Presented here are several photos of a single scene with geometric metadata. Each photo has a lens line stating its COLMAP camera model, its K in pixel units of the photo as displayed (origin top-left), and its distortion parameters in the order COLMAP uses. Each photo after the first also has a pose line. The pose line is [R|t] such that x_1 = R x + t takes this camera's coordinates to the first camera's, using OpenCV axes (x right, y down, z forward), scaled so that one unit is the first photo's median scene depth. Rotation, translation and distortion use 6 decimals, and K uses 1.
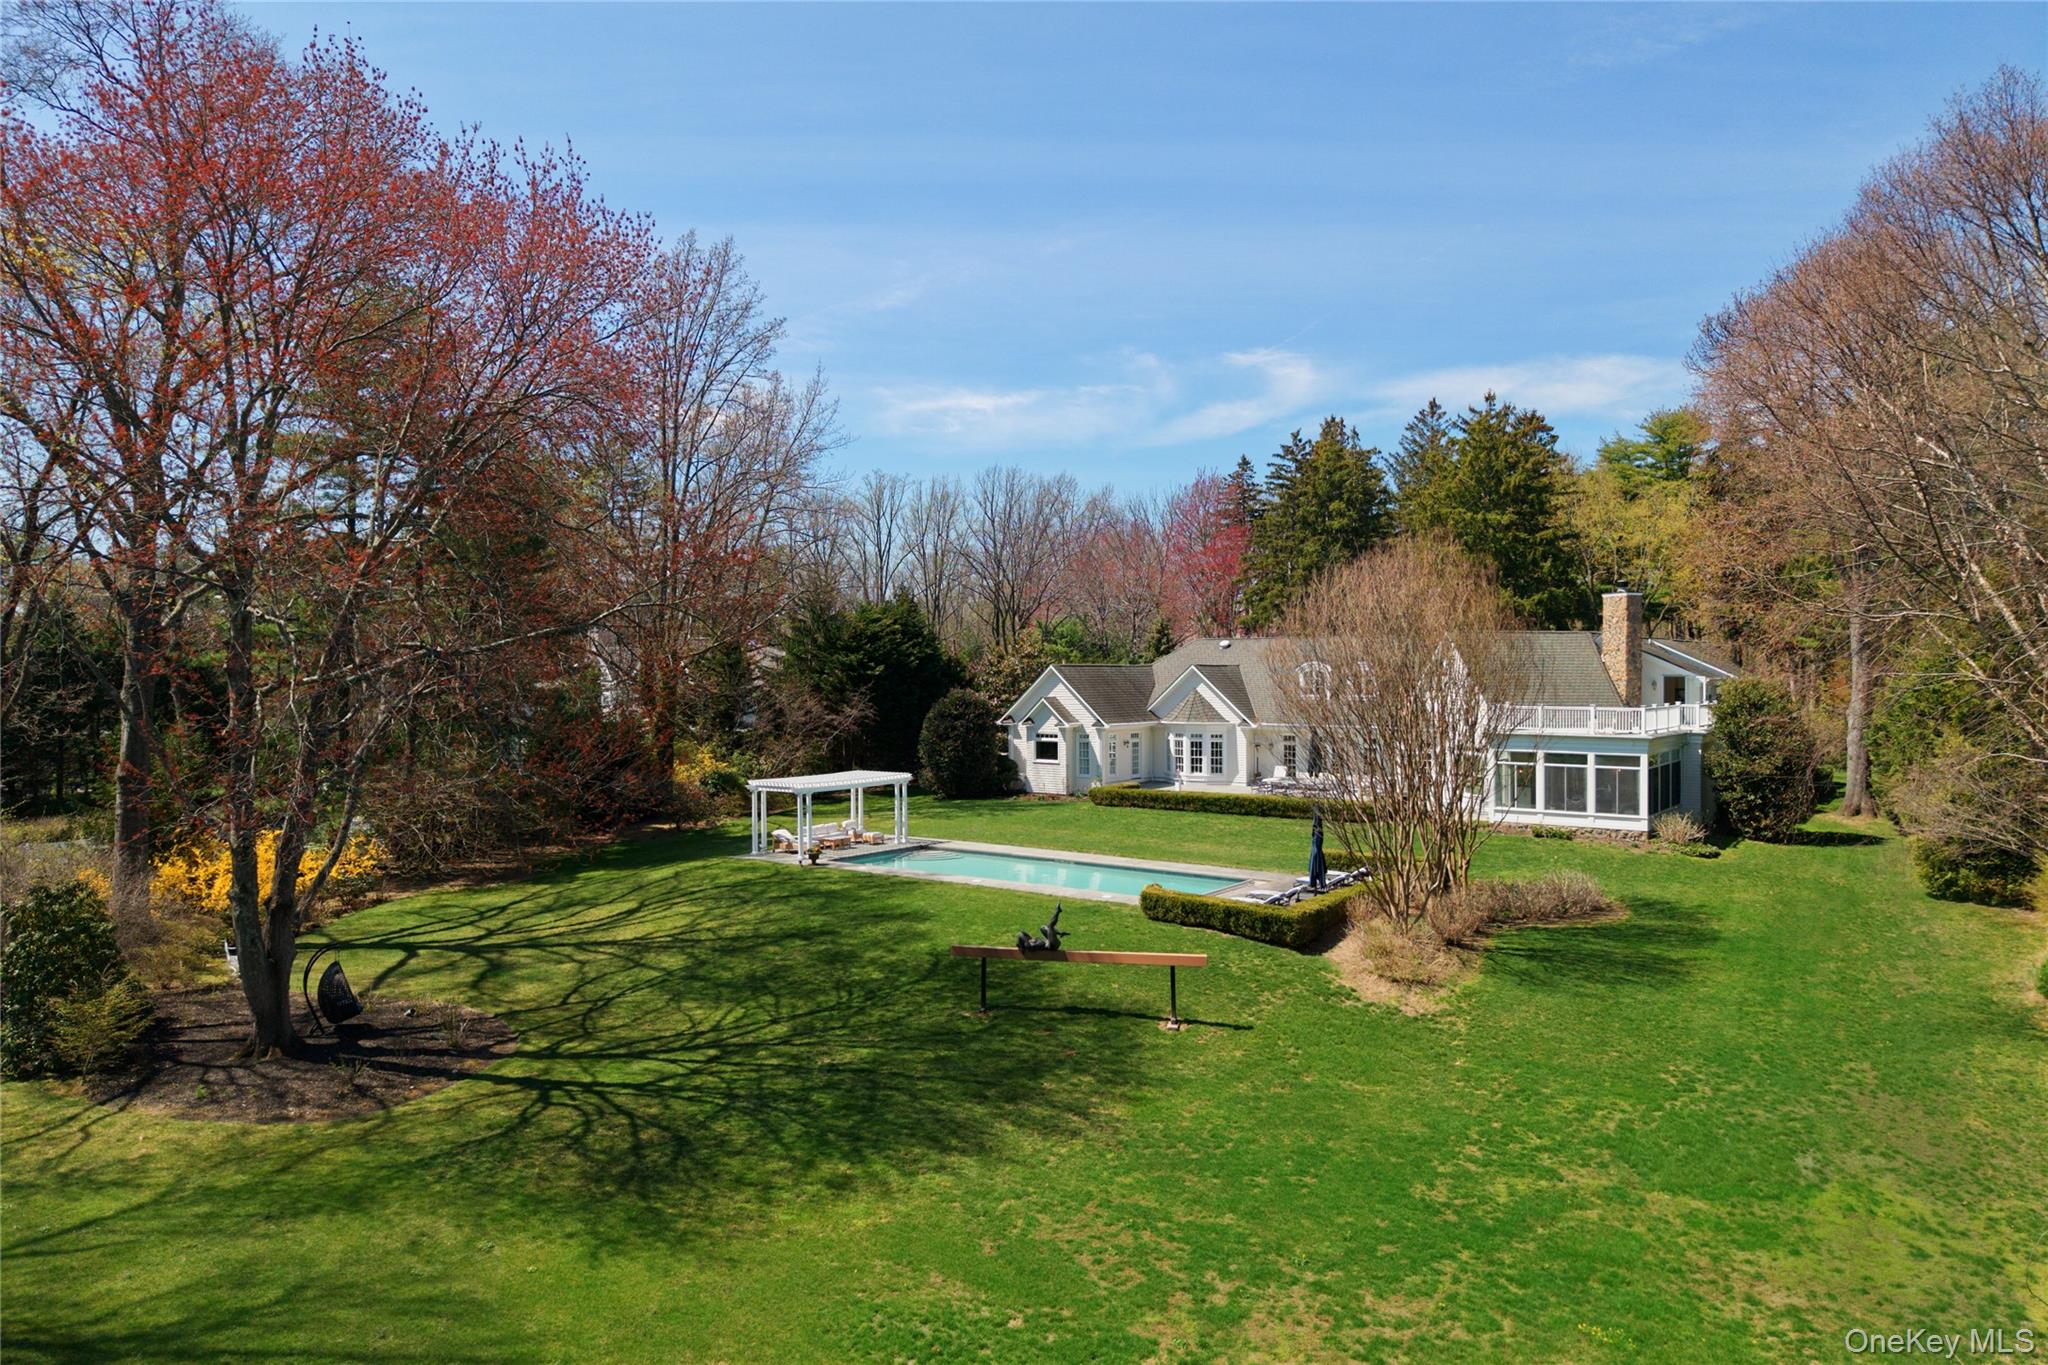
lens RADIAL K [[1371.3, 0, 1024.0], [0, 1371.3, 682.5], [0, 0, 1]] dist [0.116601, -0.212965]
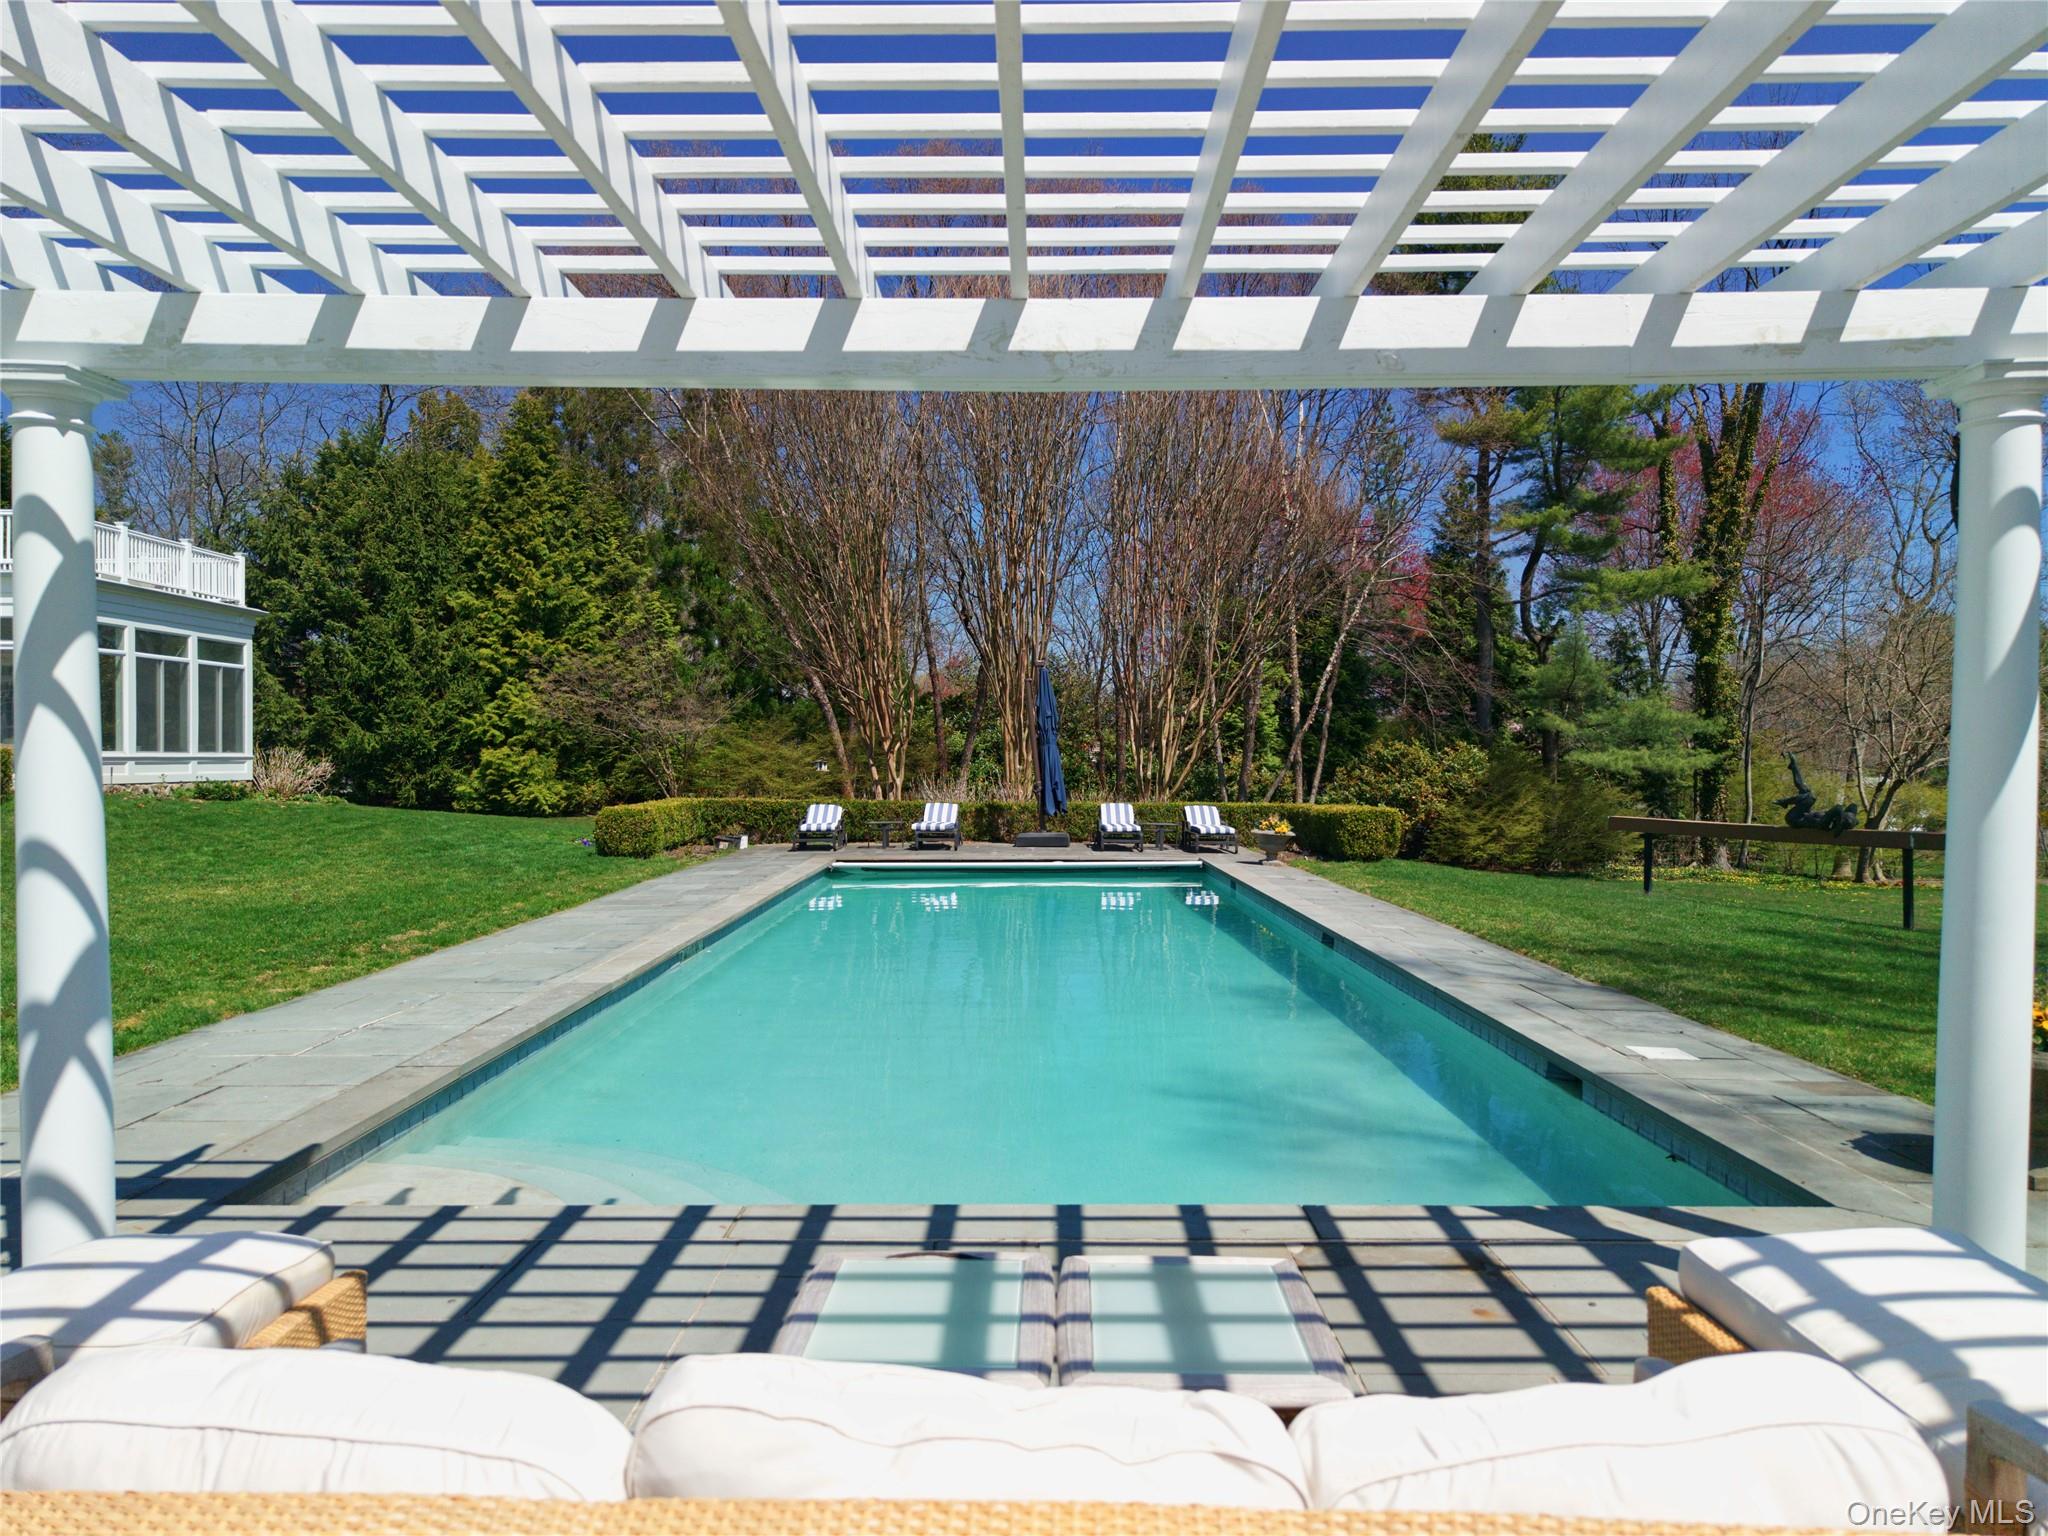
lens RADIAL K [[1381.3, 0, 1024.0], [0, 1381.3, 768.0], [0, 0, 1]] dist [0.000269, 0.000483]
pose [[-0.584417, -0.003681, 0.811445, -0.127013], [0.014361, 0.999786, 0.014878, 0.072880], [-0.811327, 0.020348, -0.584239, 0.796936]]
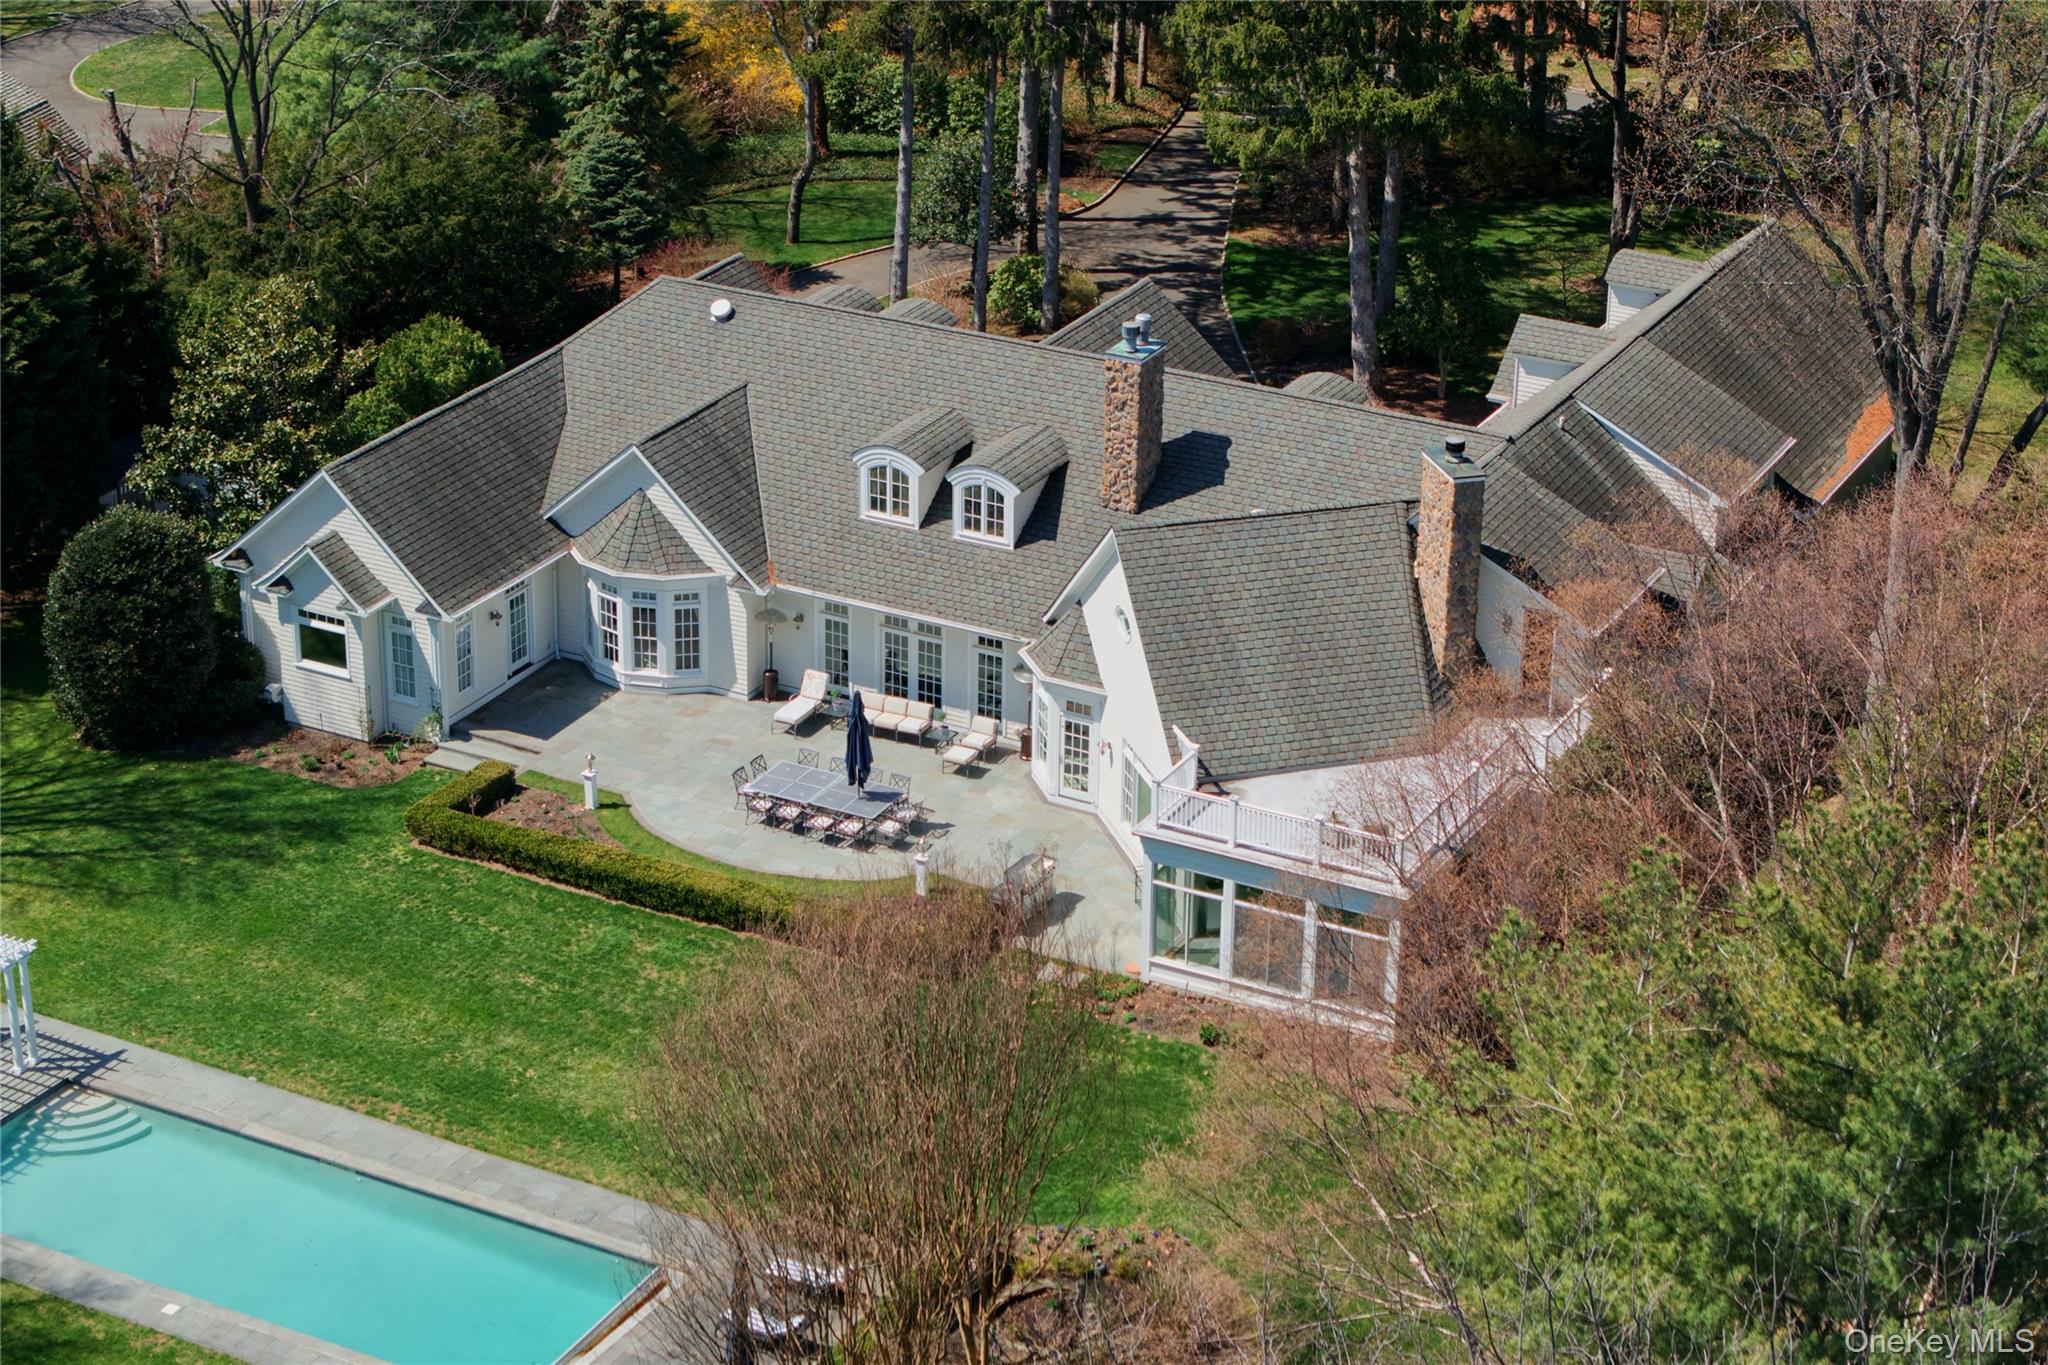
lens RADIAL K [[4142.9, 0, 1024.0], [0, 4142.9, 682.5], [0, 0, 1]] dist [-0.179430, 0.688506]
pose [[0.989871, -0.044158, 0.134927, 0.063315], [-0.013213, 0.917619, 0.397240, -0.503663], [-0.141353, -0.395000, 0.907742, -0.312532]]
